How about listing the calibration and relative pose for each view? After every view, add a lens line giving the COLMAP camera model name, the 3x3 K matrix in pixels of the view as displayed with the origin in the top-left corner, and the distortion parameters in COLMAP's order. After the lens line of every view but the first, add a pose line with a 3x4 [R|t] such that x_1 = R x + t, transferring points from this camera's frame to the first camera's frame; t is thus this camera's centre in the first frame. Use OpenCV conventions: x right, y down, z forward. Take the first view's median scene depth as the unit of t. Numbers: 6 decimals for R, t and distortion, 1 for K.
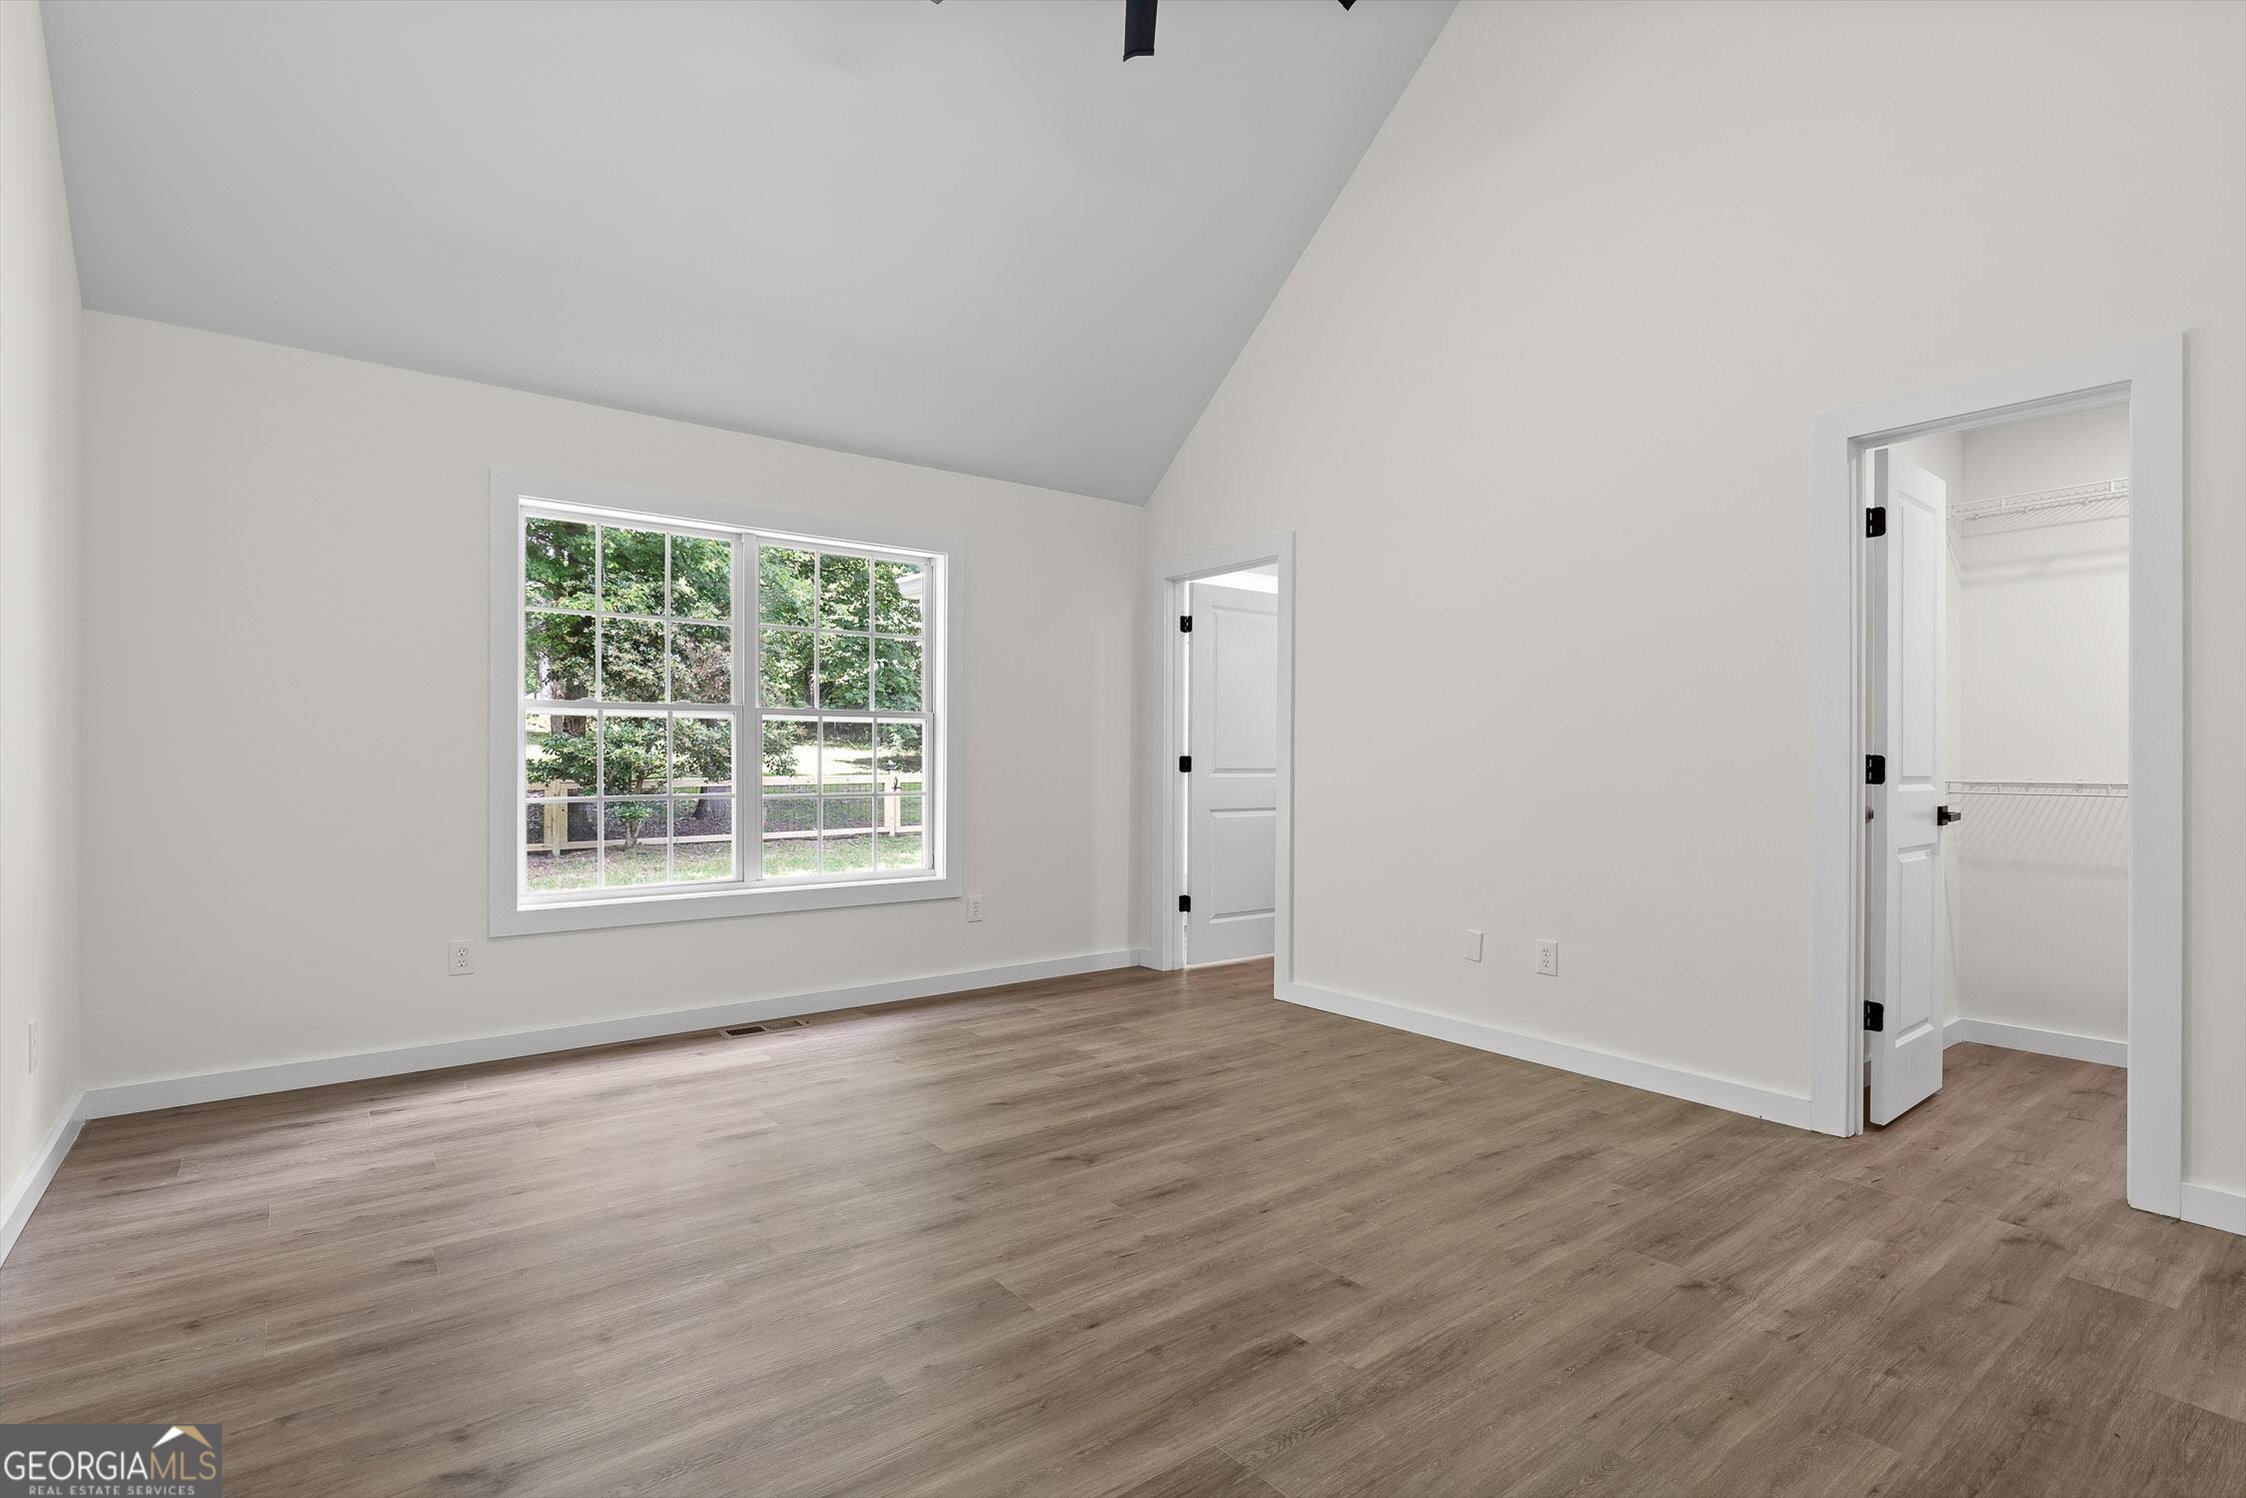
lens RADIAL K [[1054.8, 0, 1119.1], [0, 1054.8, 744.1], [0, 0, 1]] dist [0.004256, -0.000099]
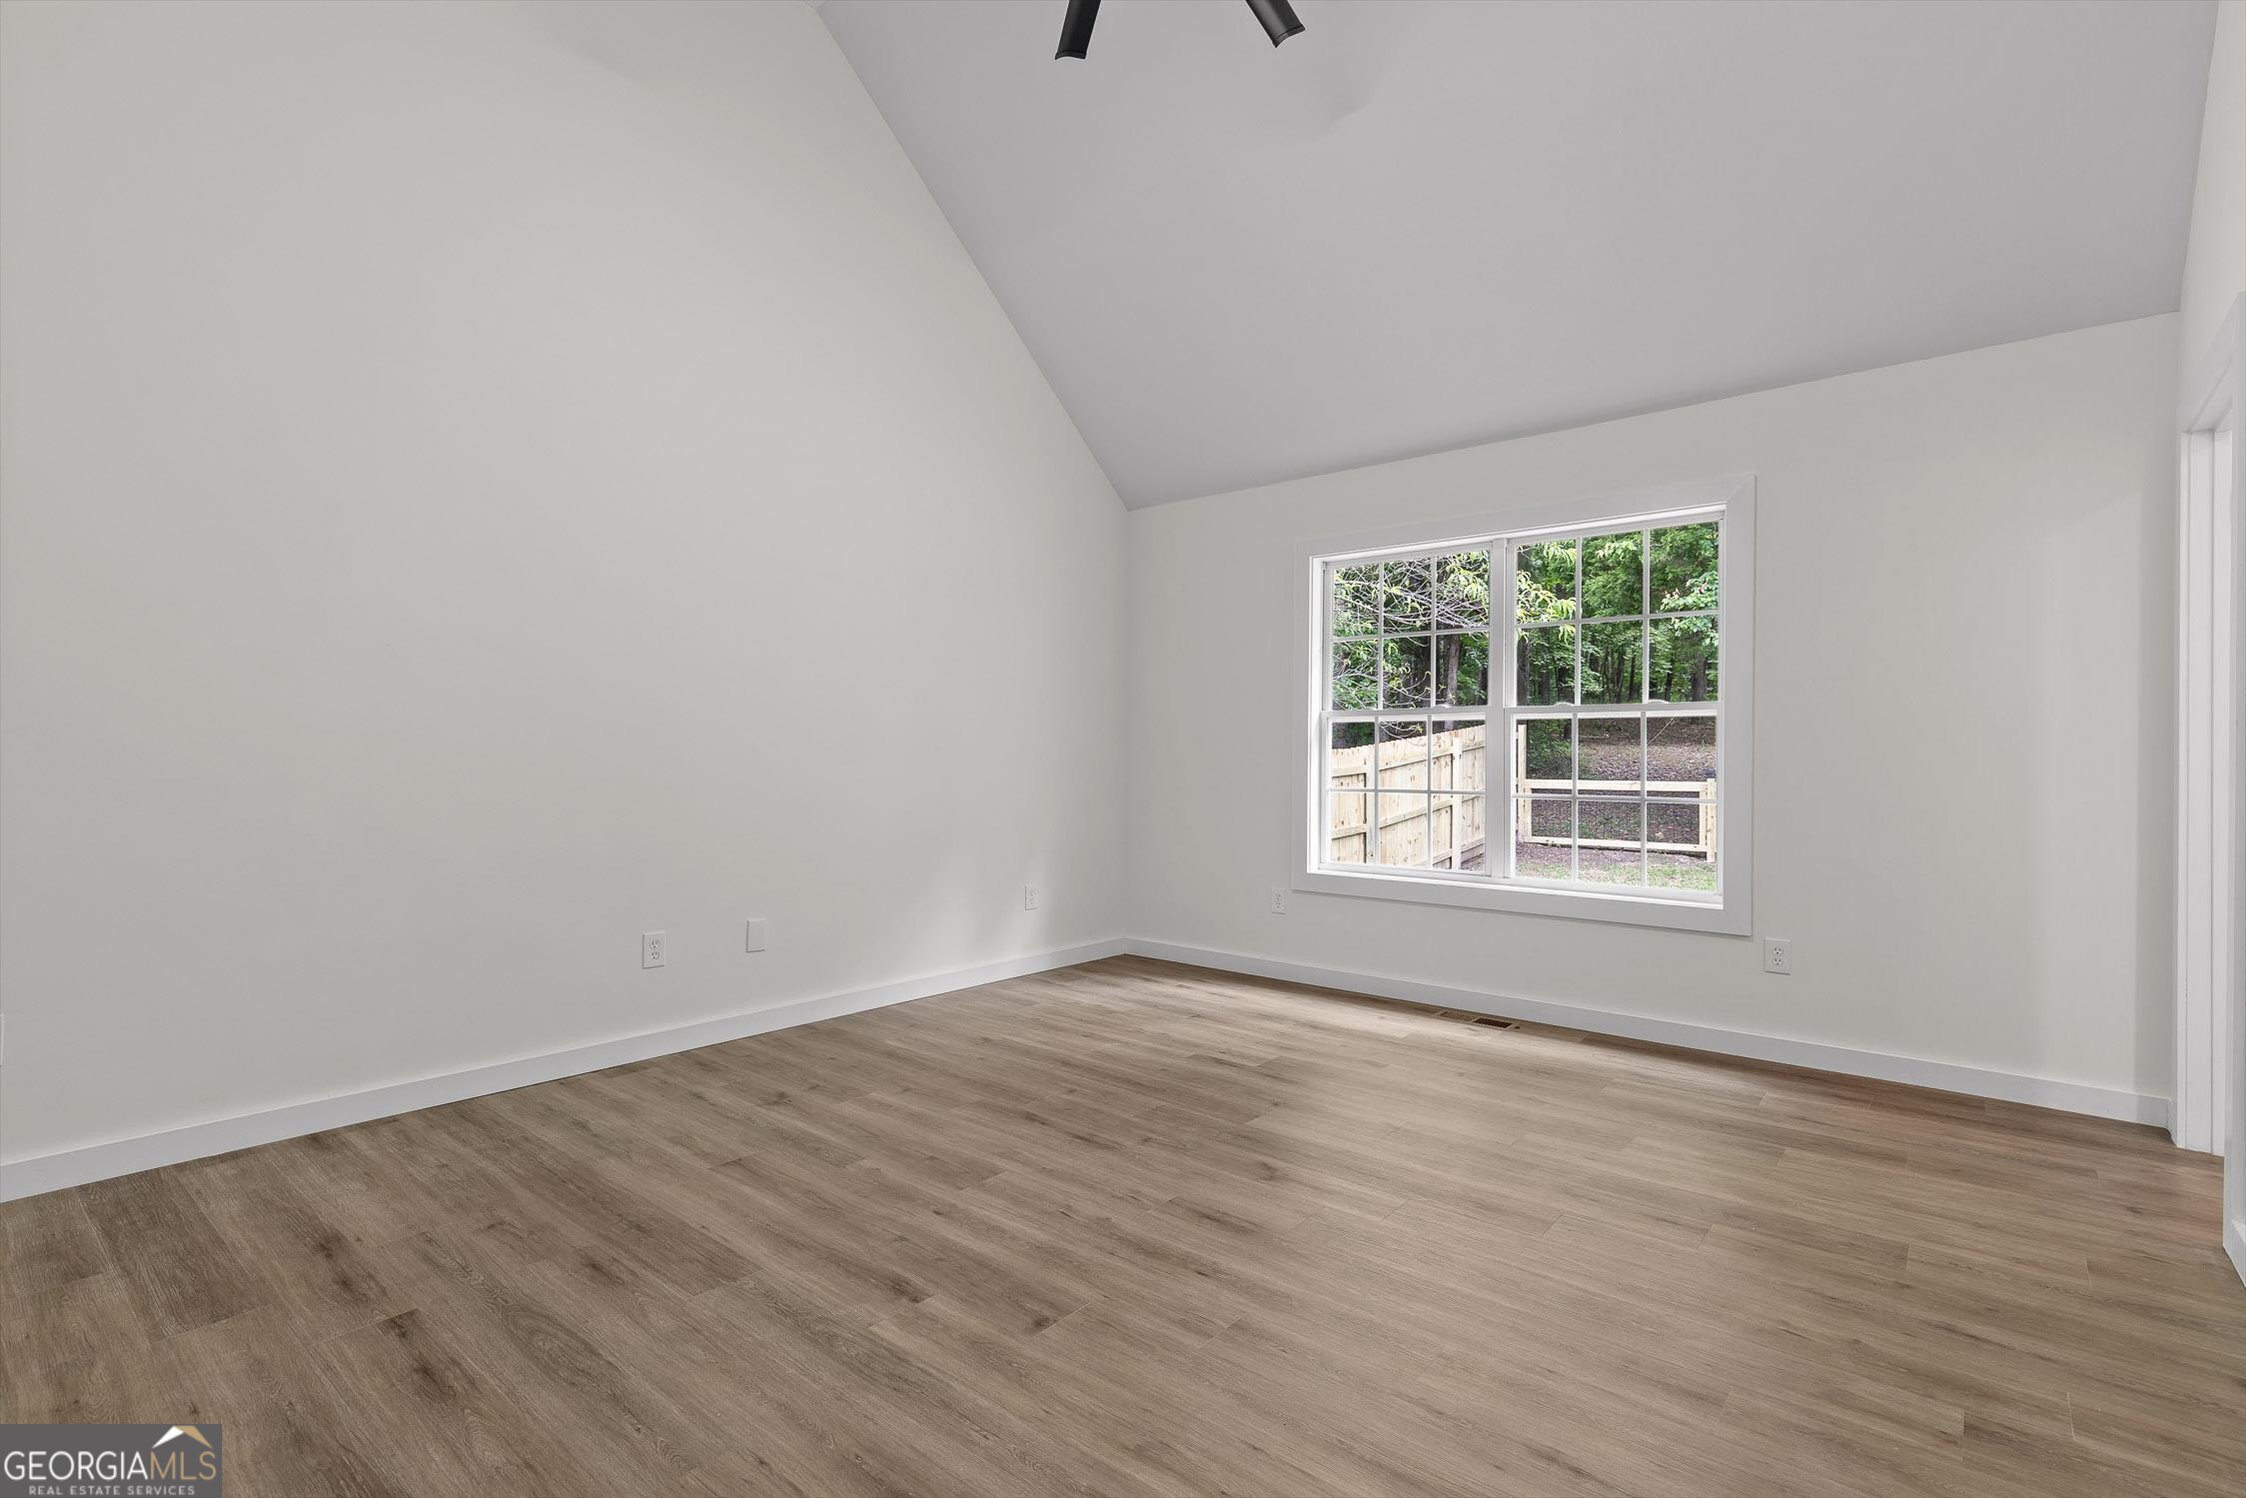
lens RADIAL K [[1054.8, 0, 1178.5], [0, 1054.8, 757.2], [0, 0, 1]] dist [0.004256, -0.000099]
pose [[0.239572, -0.000894, -0.970878, 0.986551], [0.005592, 0.999984, 0.000459, 0.017028], [0.970863, -0.005539, 0.239573, 0.782539]]
